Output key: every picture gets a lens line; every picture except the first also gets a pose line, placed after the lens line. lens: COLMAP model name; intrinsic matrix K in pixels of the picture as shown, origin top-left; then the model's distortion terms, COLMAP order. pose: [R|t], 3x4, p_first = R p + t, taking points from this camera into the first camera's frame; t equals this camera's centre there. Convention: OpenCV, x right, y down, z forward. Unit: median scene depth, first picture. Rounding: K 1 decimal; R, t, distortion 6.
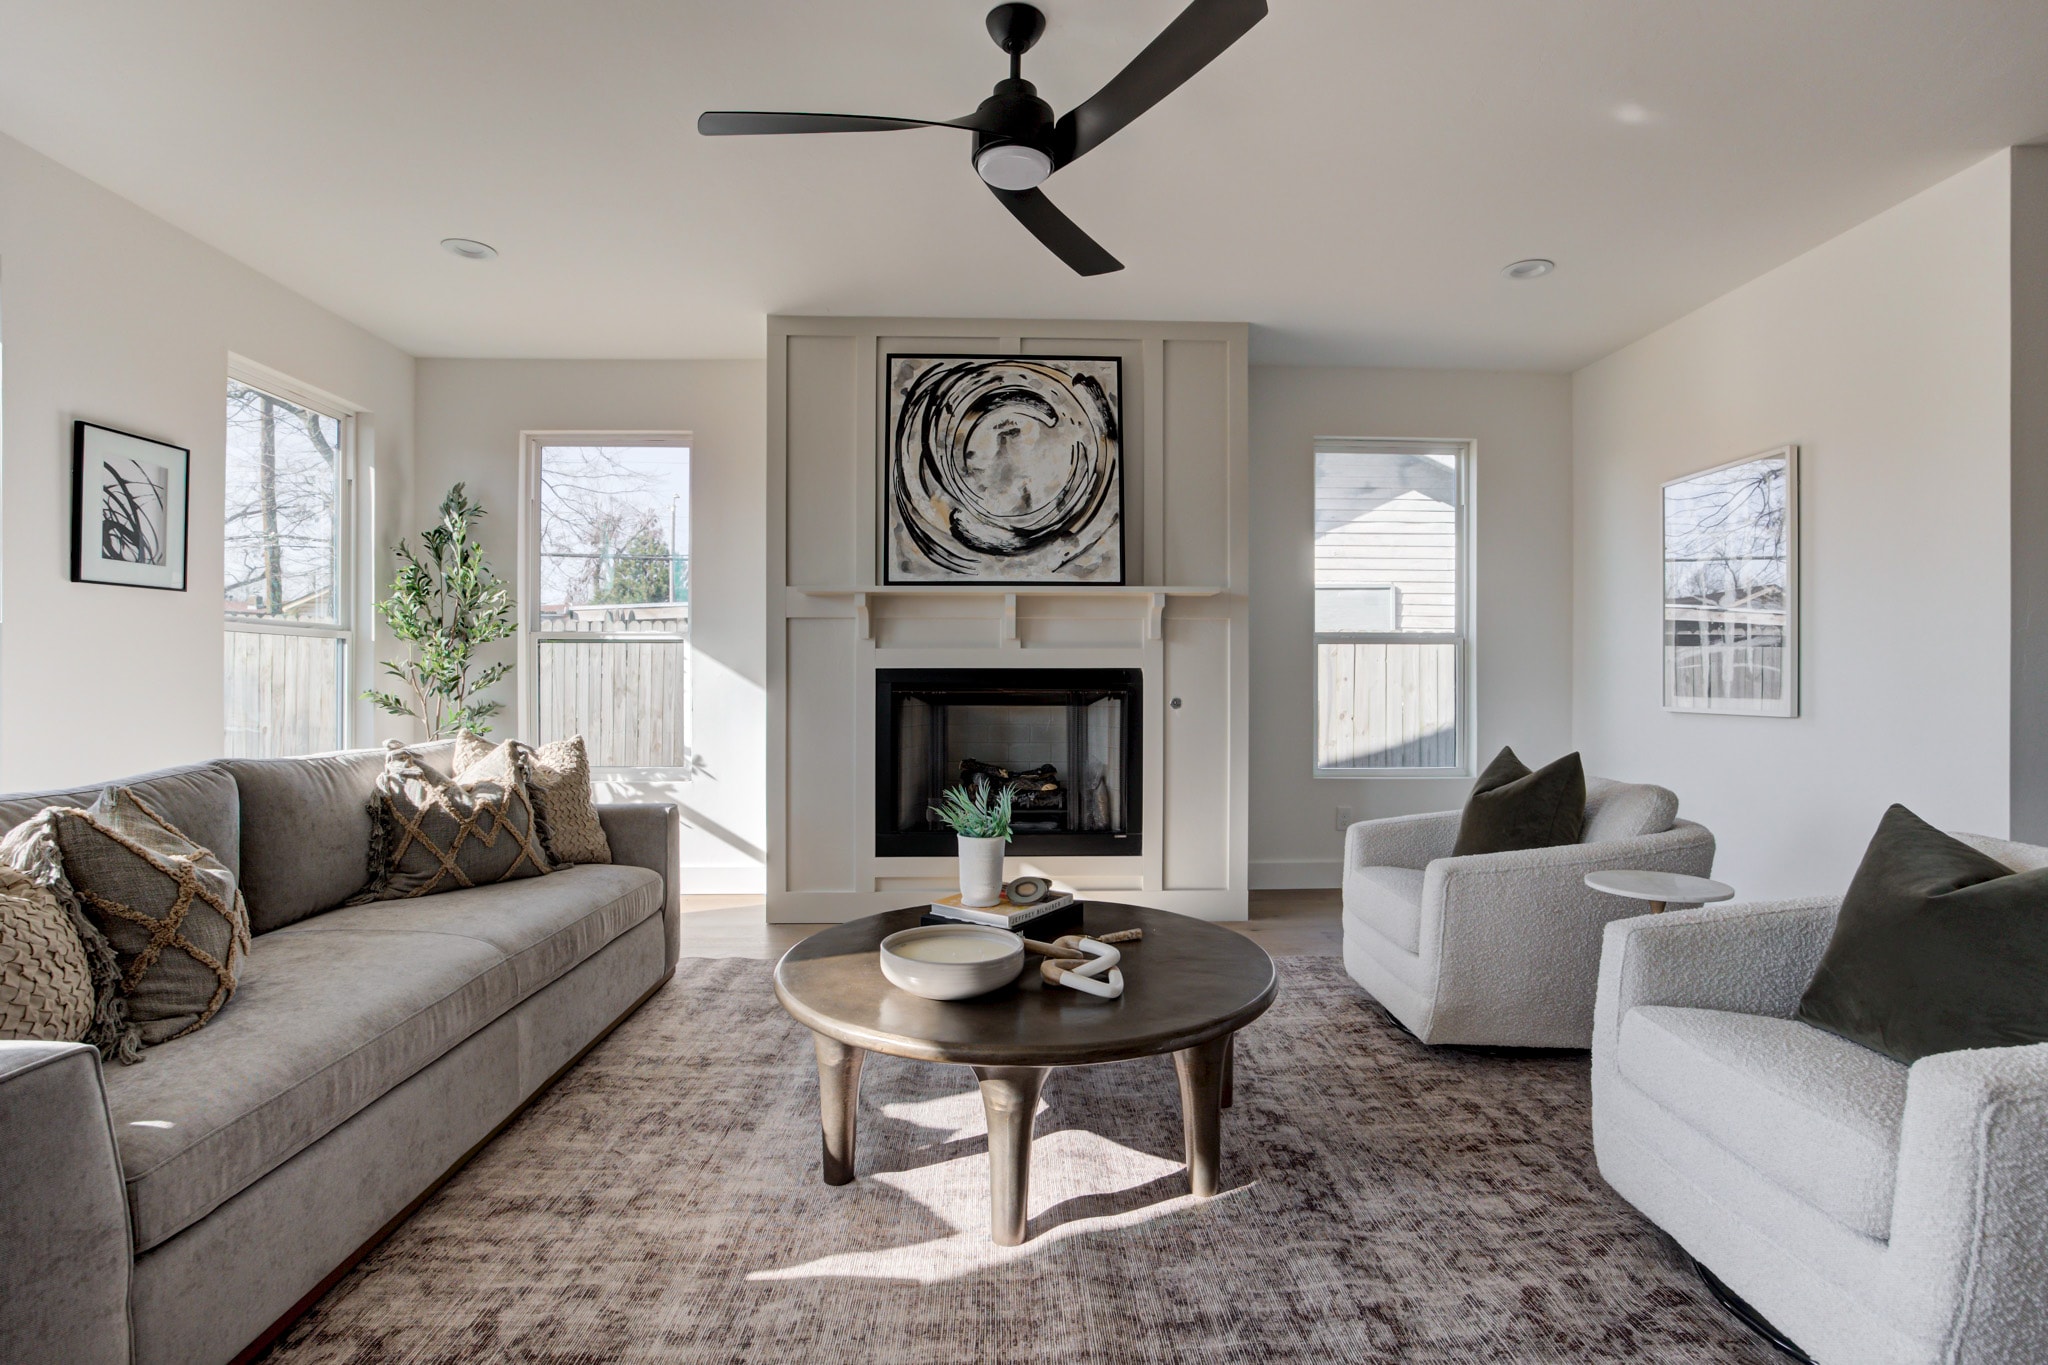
lens RADIAL K [[961.2, 0, 1027.6], [0, 961.2, 692.4], [0, 0, 1]] dist [-0.028754, -0.000166]
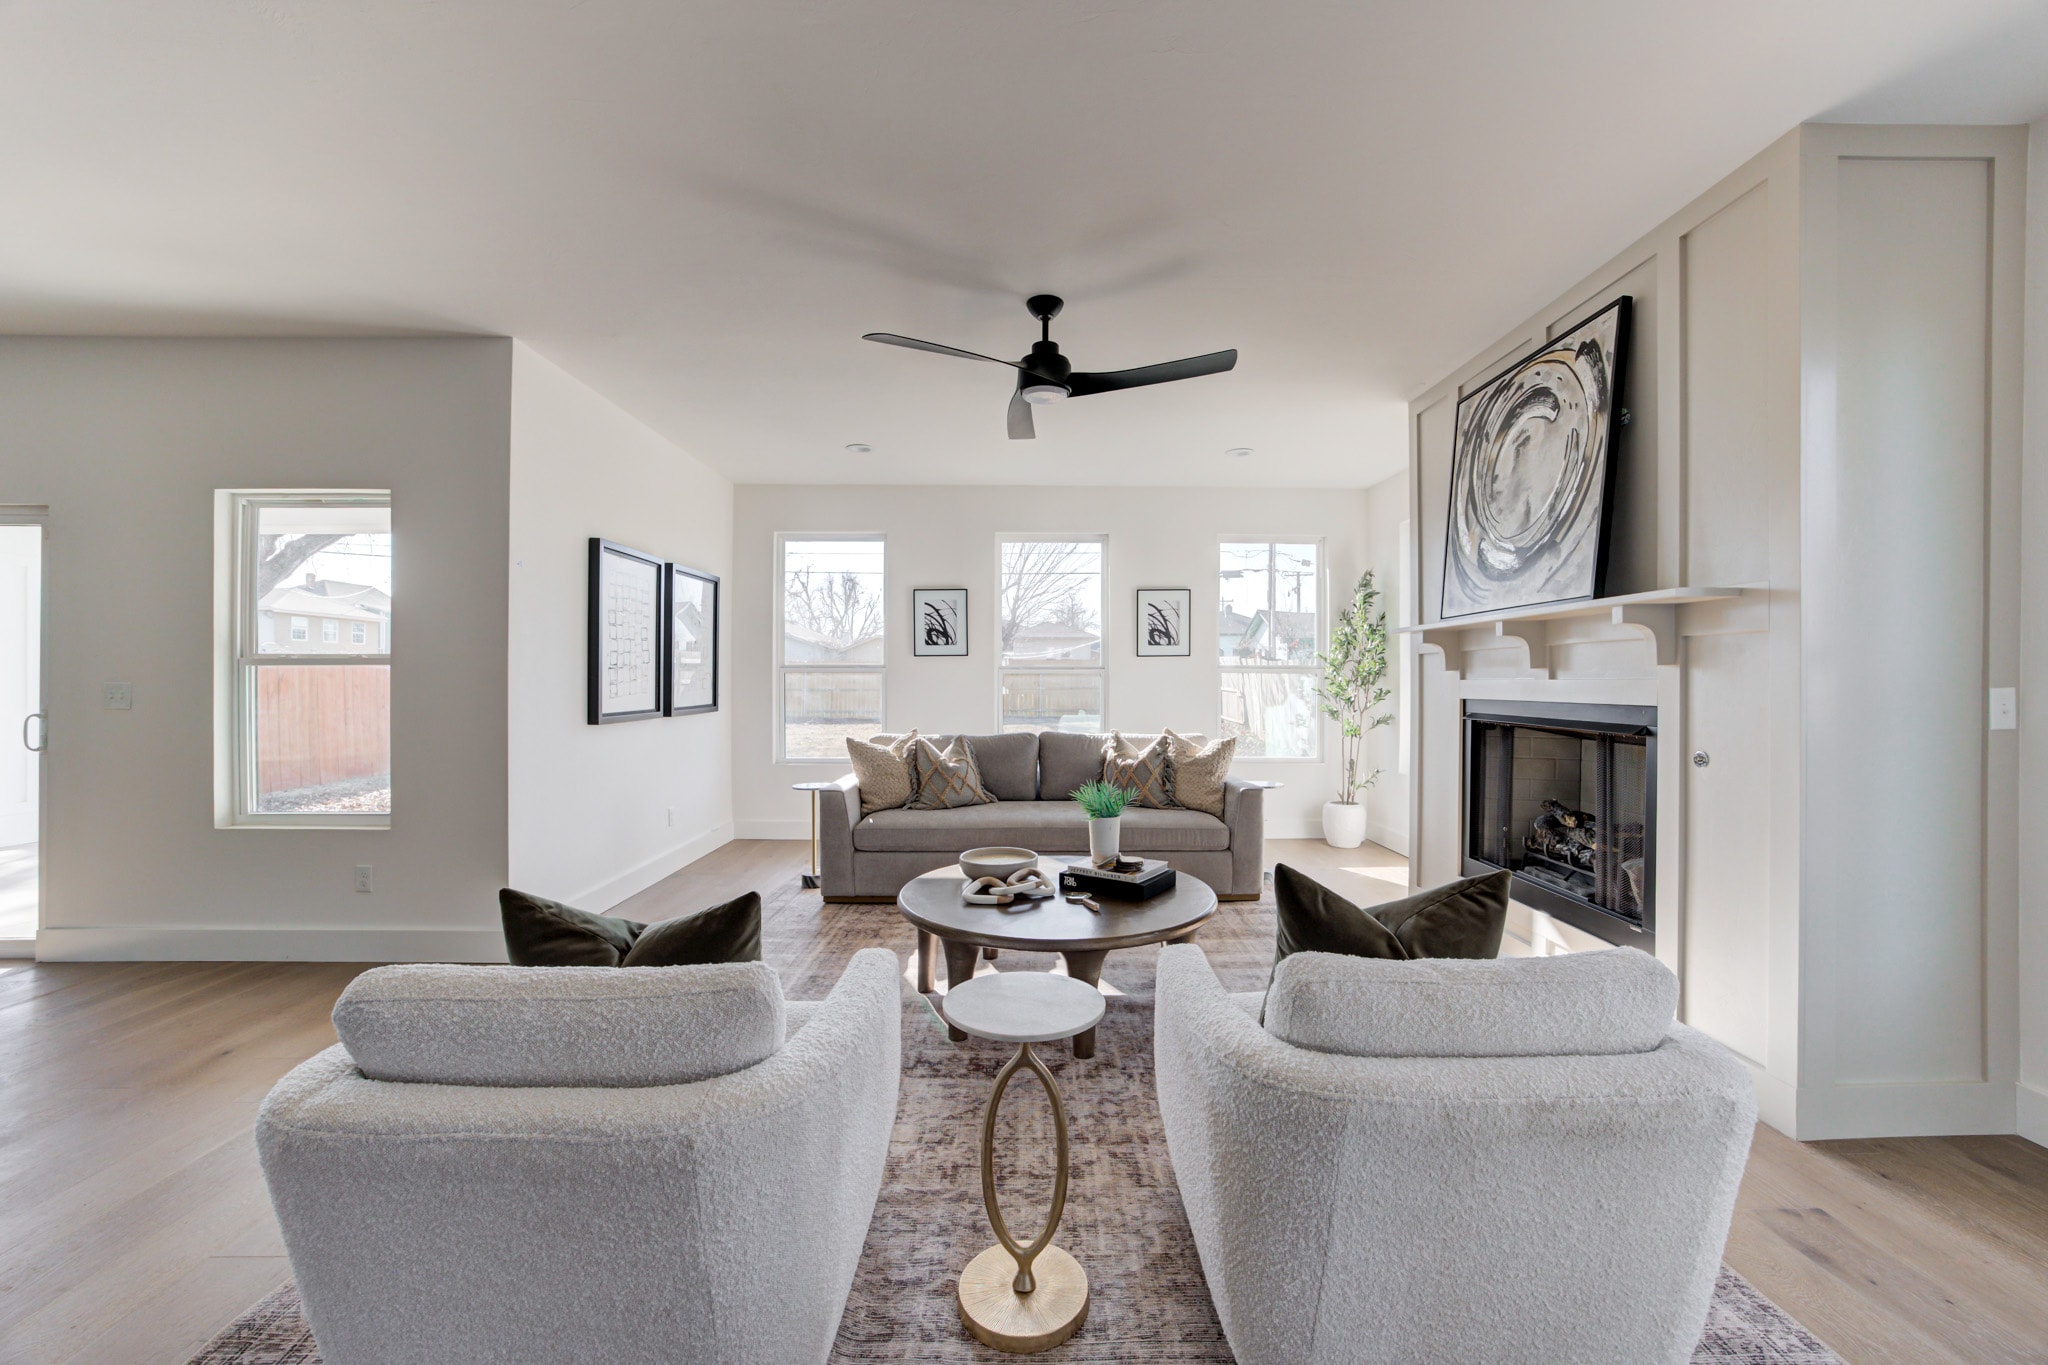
lens RADIAL K [[780.2, 0, 1026.4], [0, 780.2, 675.5], [0, 0, 1]] dist [-0.000431, -0.000026]
pose [[-0.012232, -0.006709, -0.999903, 0.728592], [-0.013940, 0.999881, -0.006539, -0.039314], [0.999828, 0.013858, -0.012324, 0.545279]]
